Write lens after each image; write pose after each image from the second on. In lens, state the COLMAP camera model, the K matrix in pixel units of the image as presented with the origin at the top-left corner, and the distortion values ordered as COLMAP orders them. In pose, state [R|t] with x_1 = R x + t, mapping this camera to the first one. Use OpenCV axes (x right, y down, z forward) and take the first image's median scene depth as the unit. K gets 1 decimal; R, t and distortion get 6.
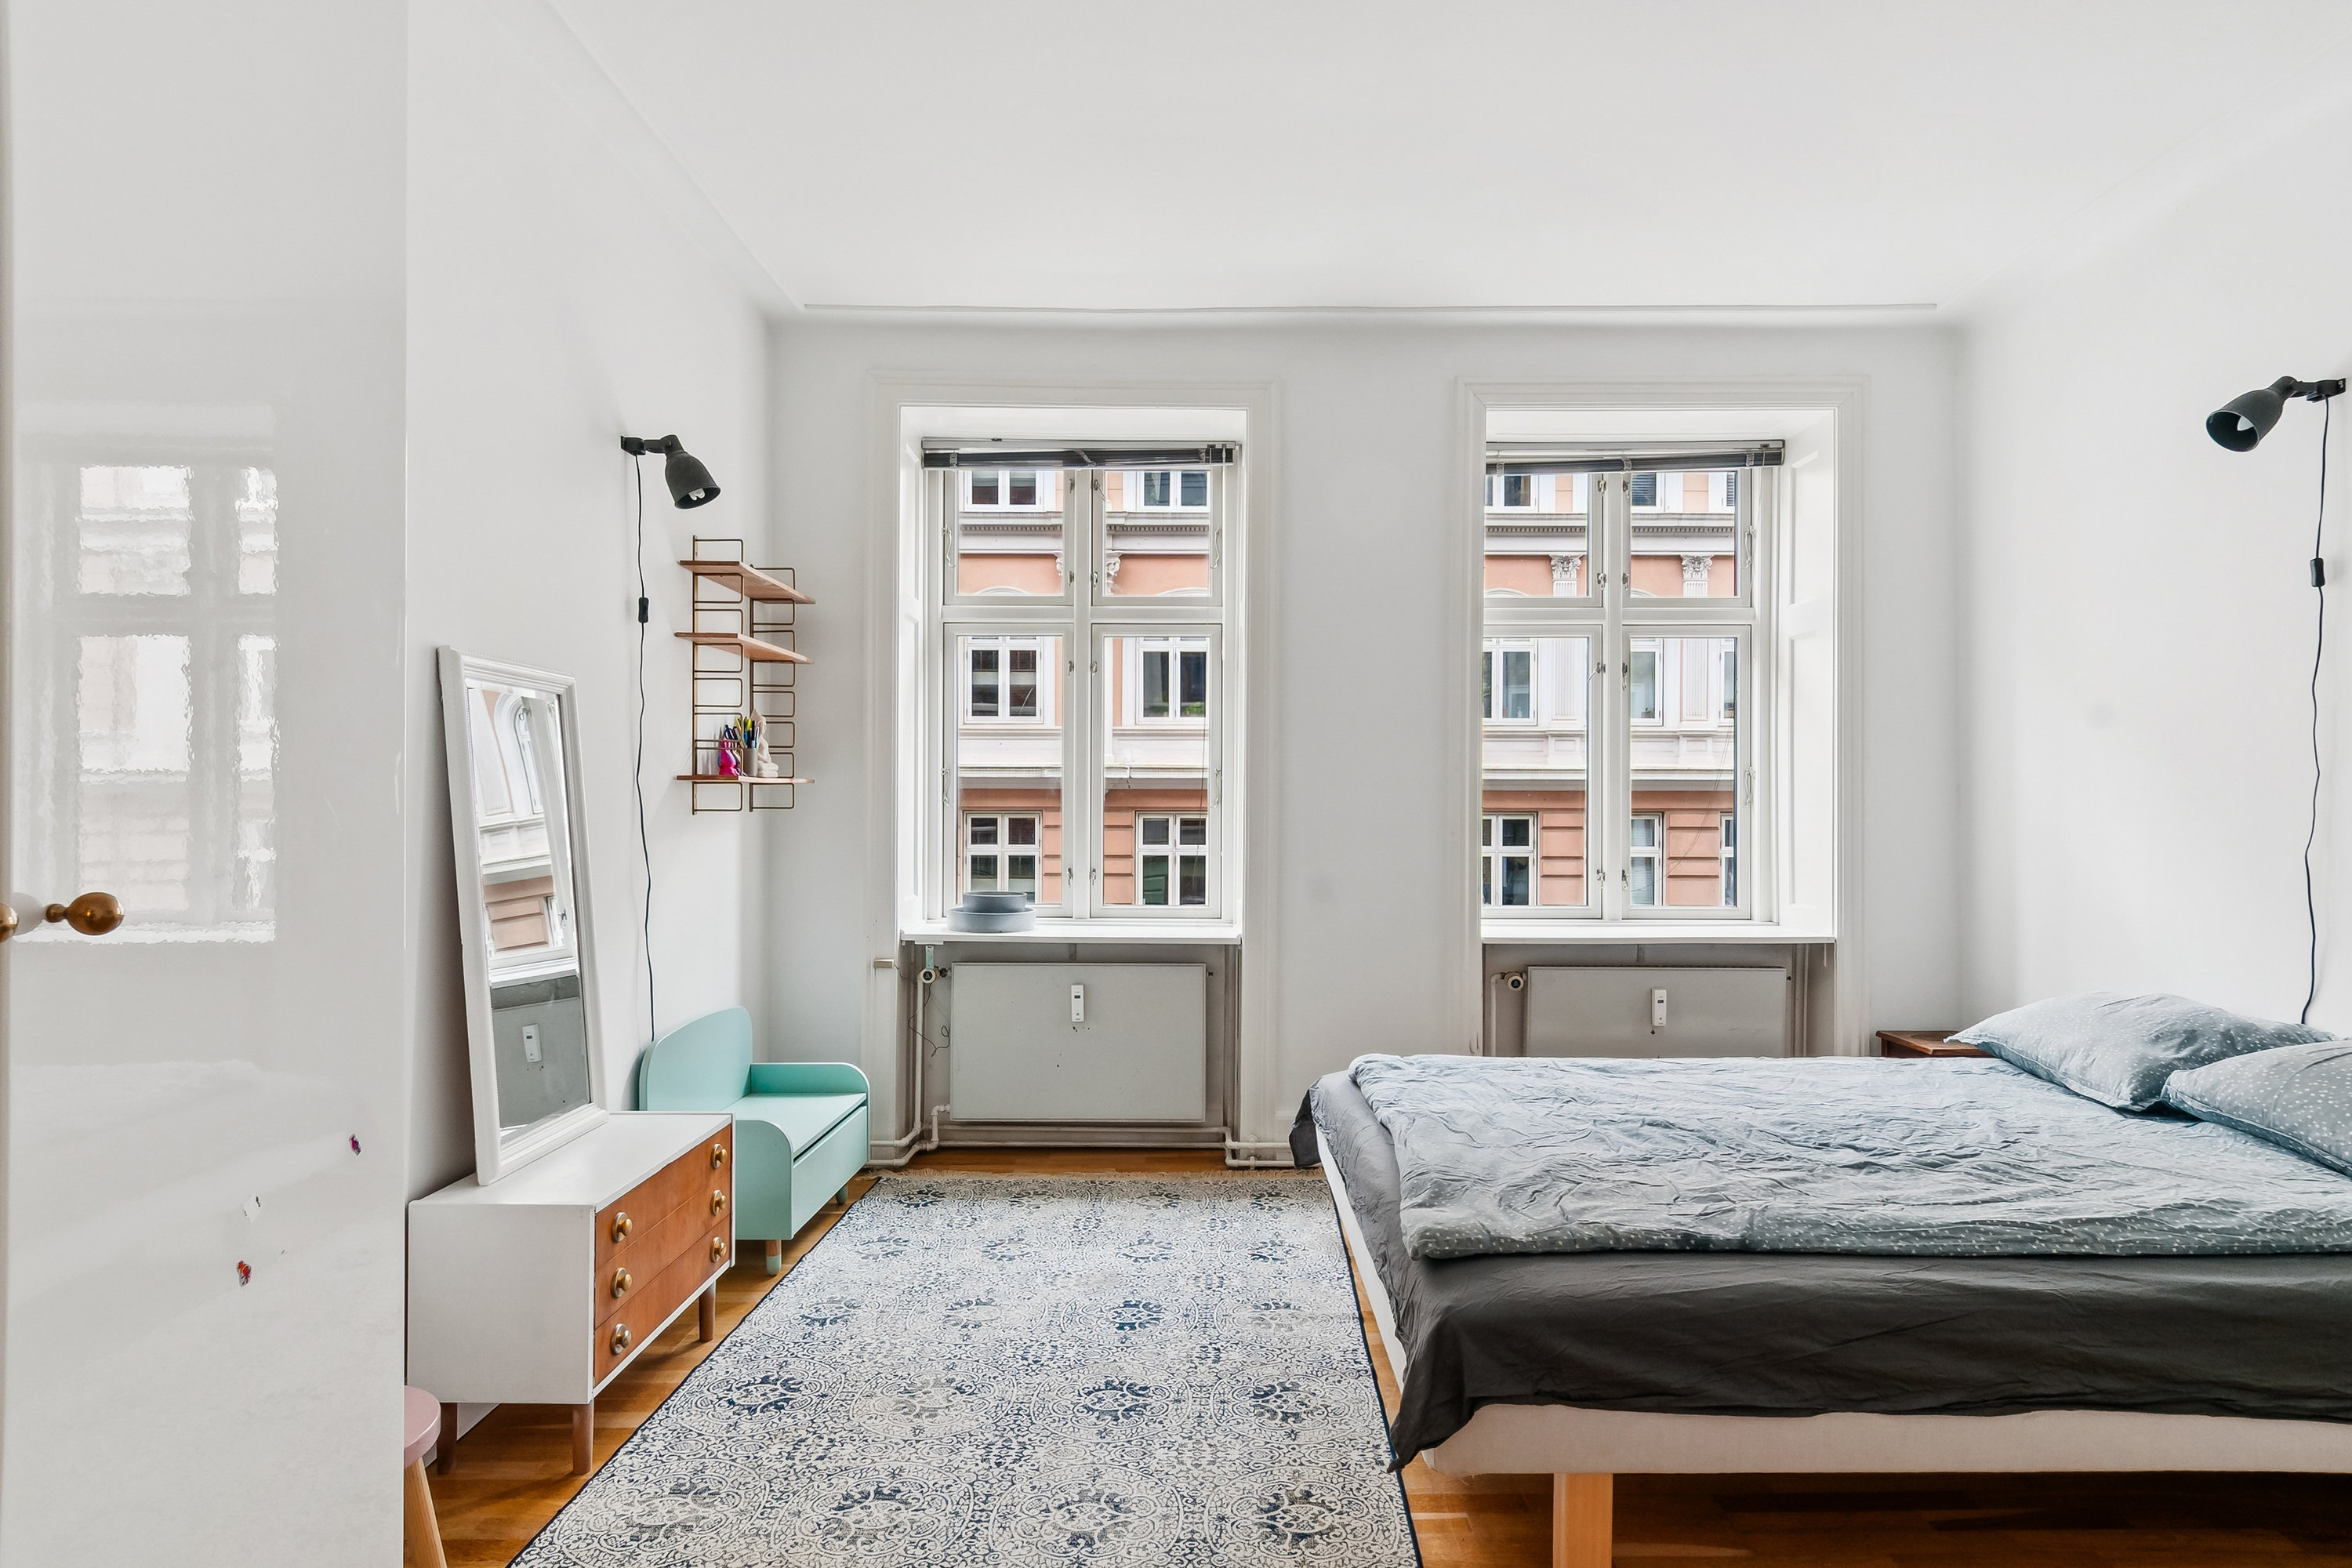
lens RADIAL K [[1240.1, 0, 1190.4], [0, 1240.1, 809.3], [0, 0, 1]] dist [0.013611, -0.012309]
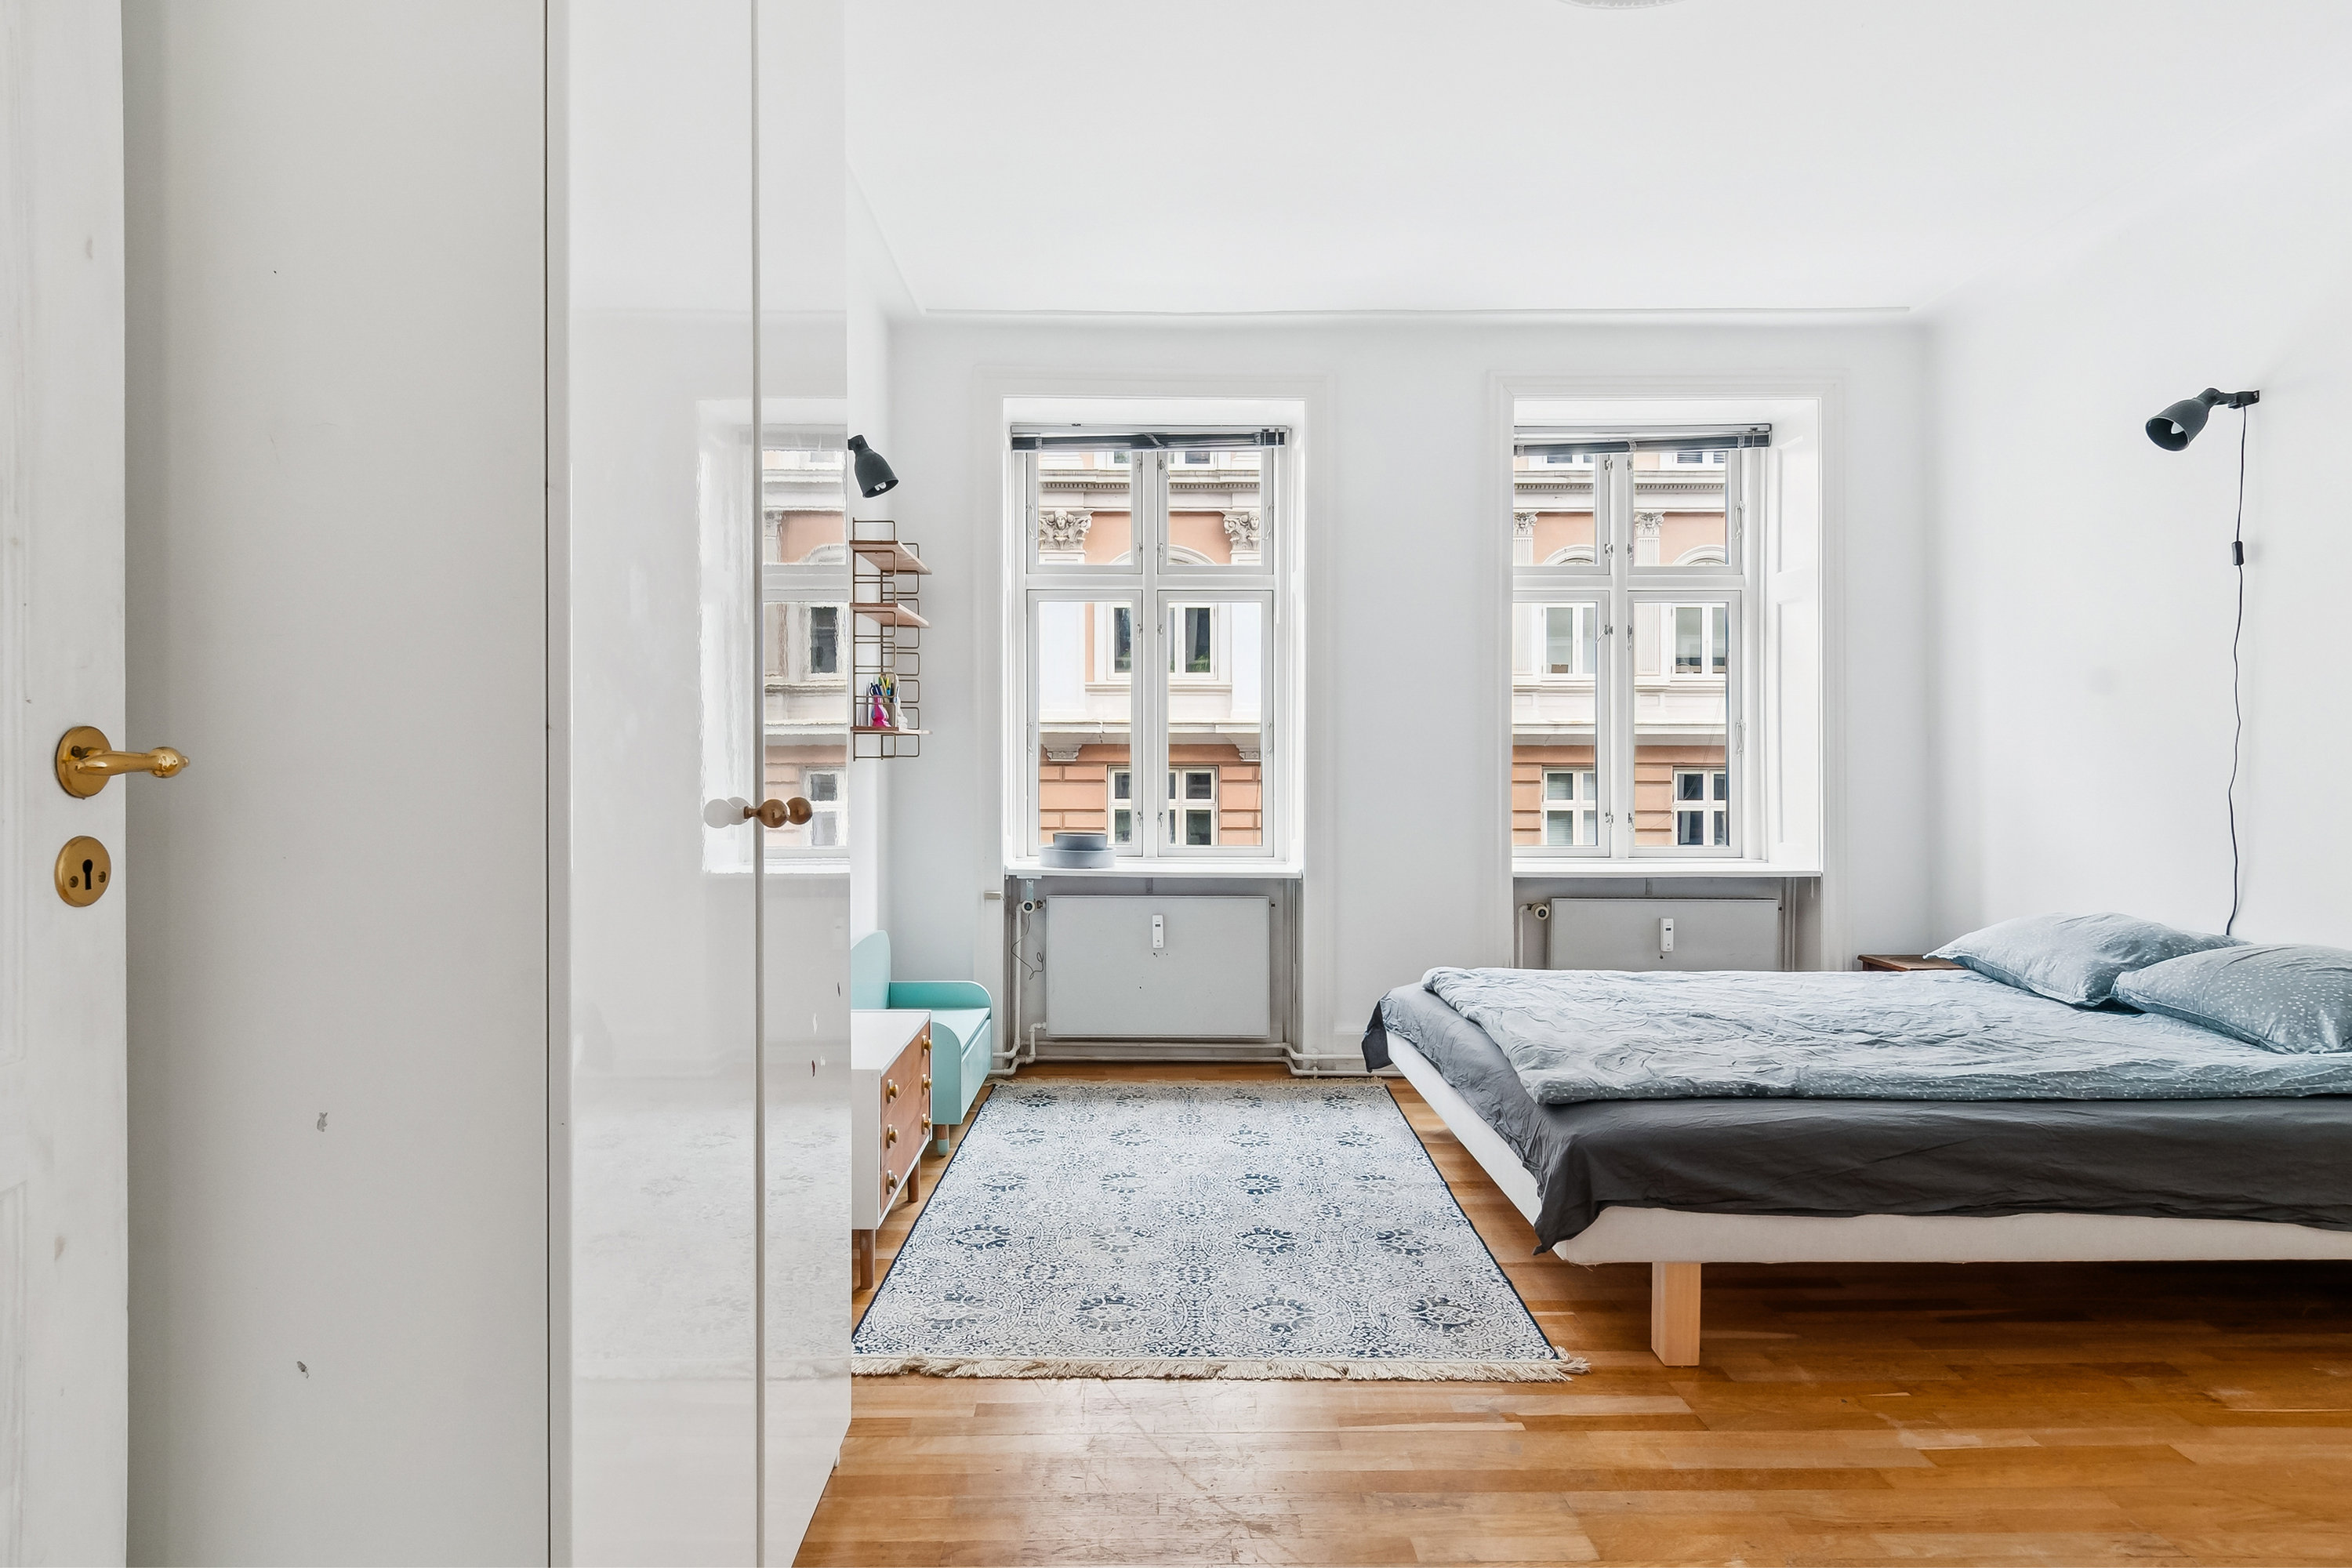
lens RADIAL K [[1240.1, 0, 1183.7], [0, 1240.1, 760.8], [0, 0, 1]] dist [0.013611, -0.012309]
pose [[0.999623, -0.002510, 0.027350, -0.131185], [0.002573, 0.999994, -0.002281, 0.007396], [-0.027345, 0.002350, 0.999623, -0.157687]]
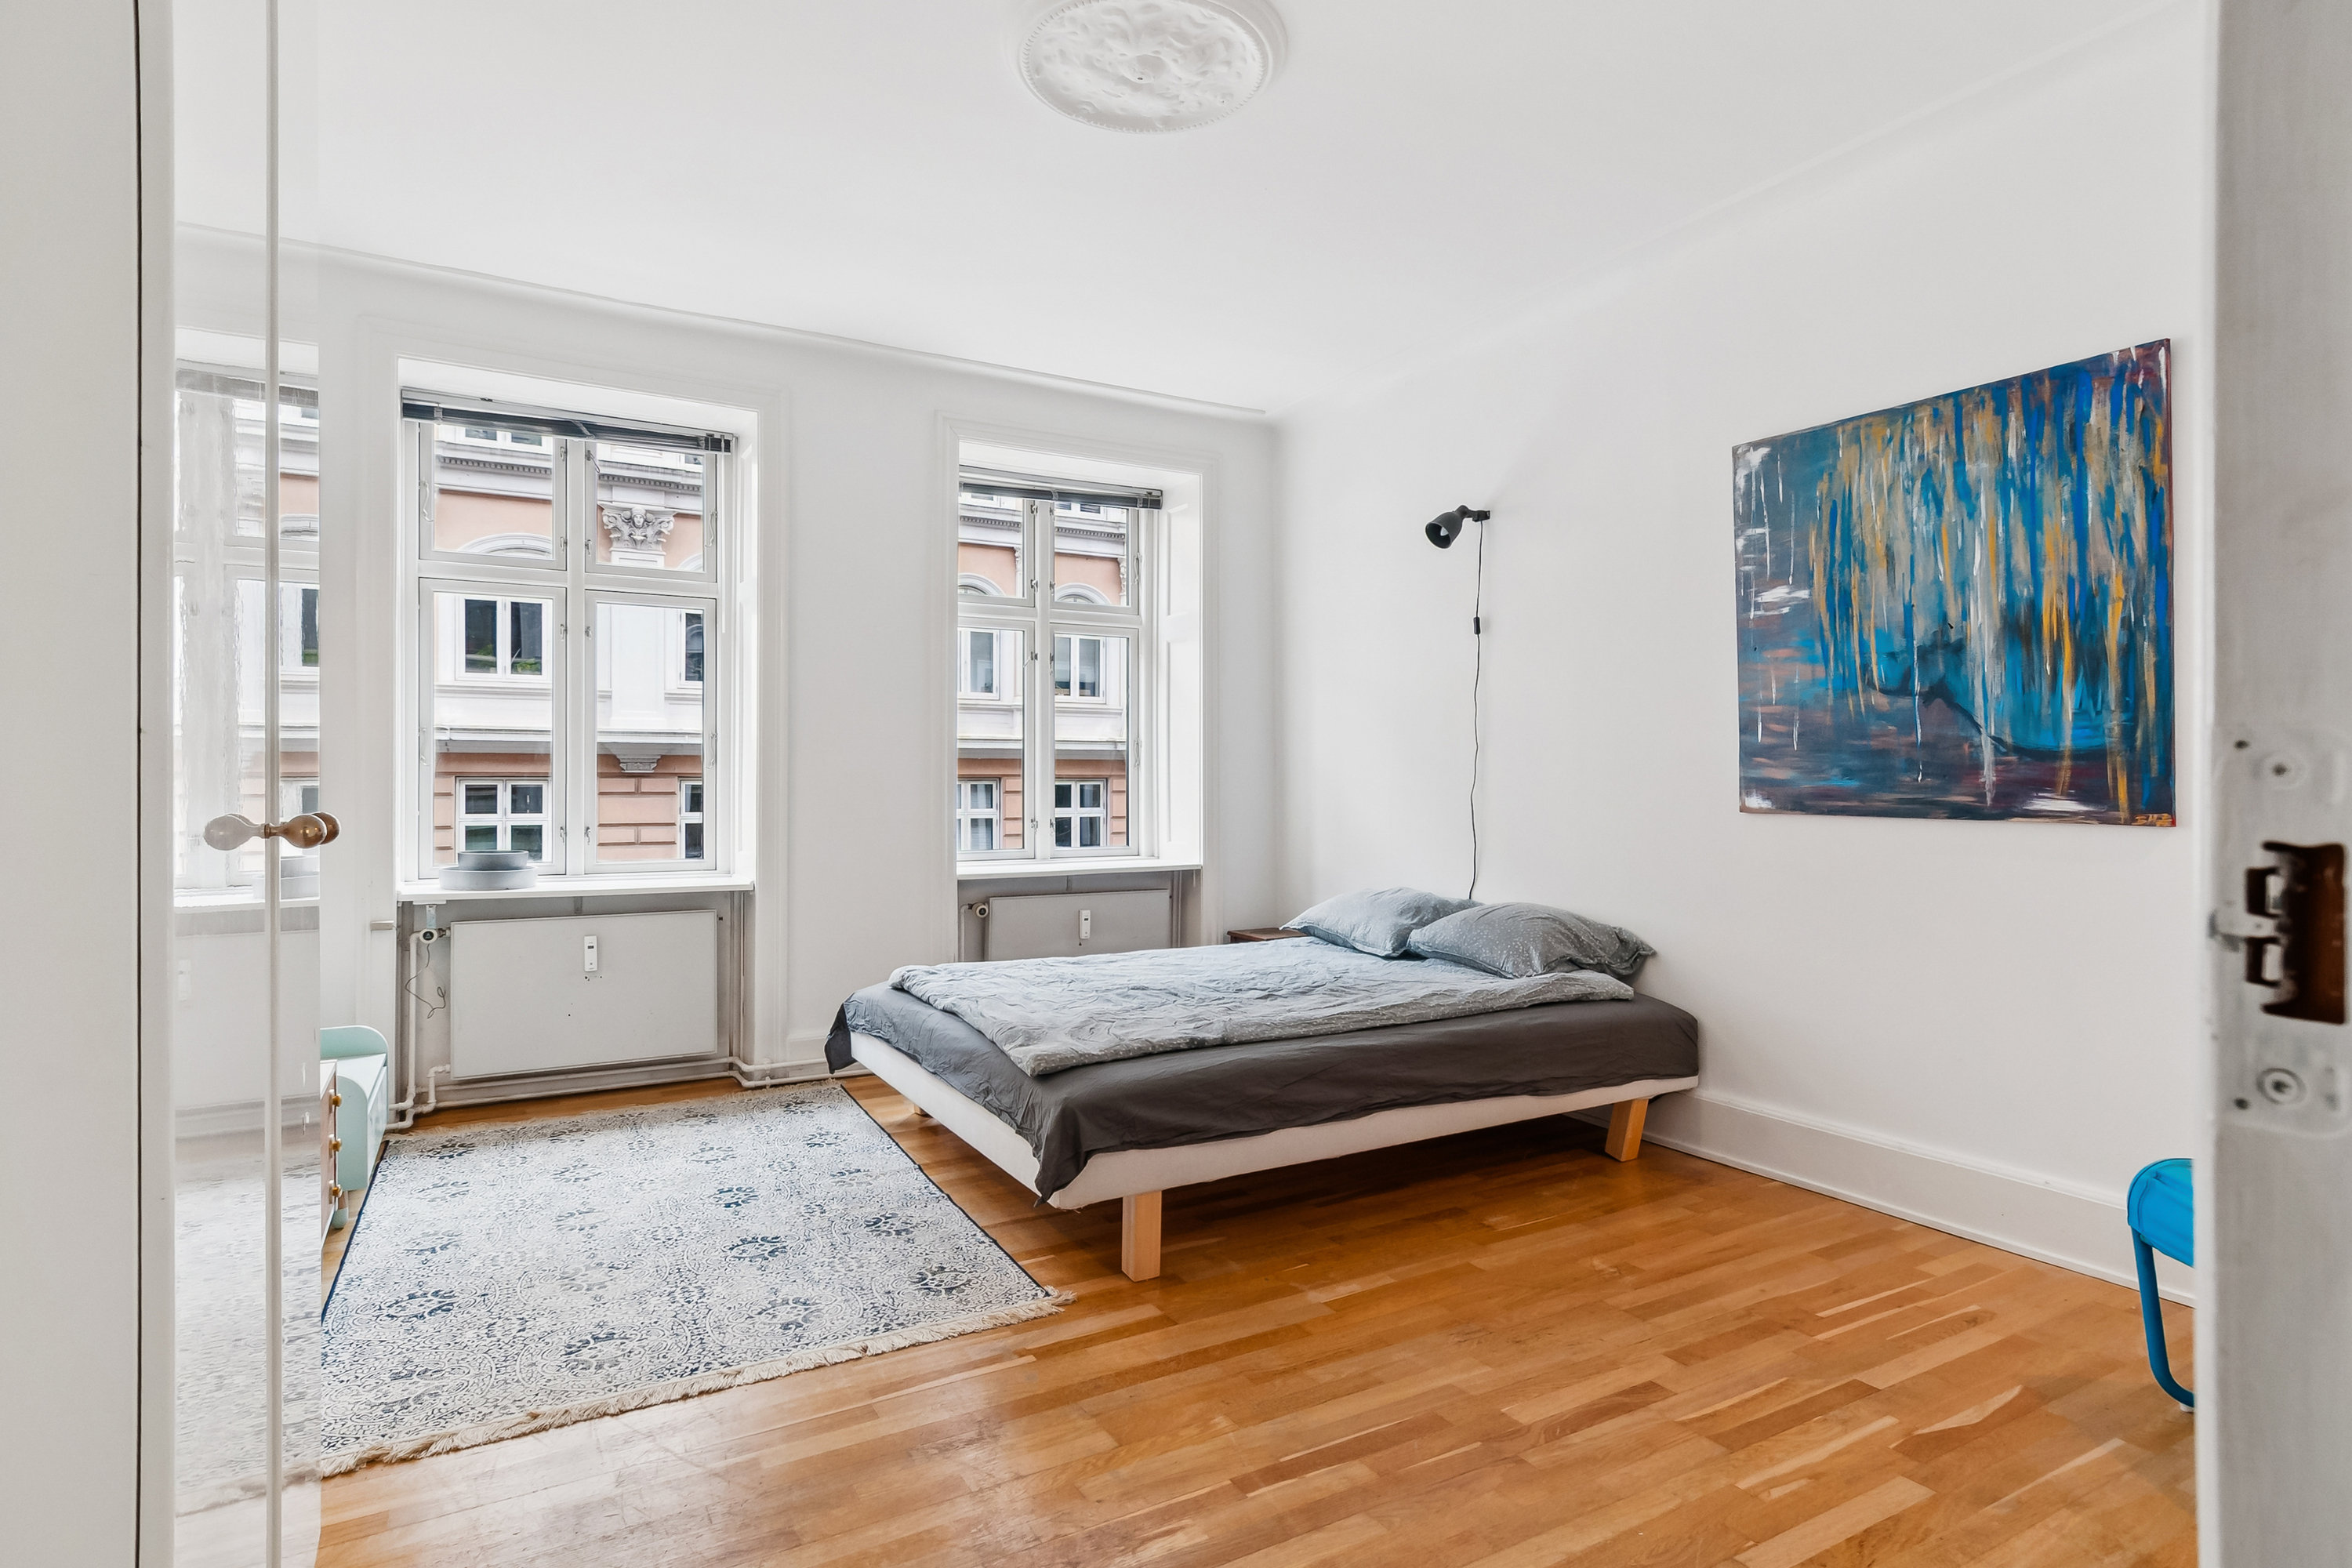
lens RADIAL K [[1178.6, 0, 1207.5], [0, 1178.6, 773.6], [0, 0, 1]] dist [0.004017, -0.003893]
pose [[0.859178, 0.000322, 0.511676, -0.205633], [0.000746, 0.999998, -0.001881, 0.009373], [-0.511676, 0.001998, 0.859176, -0.165657]]
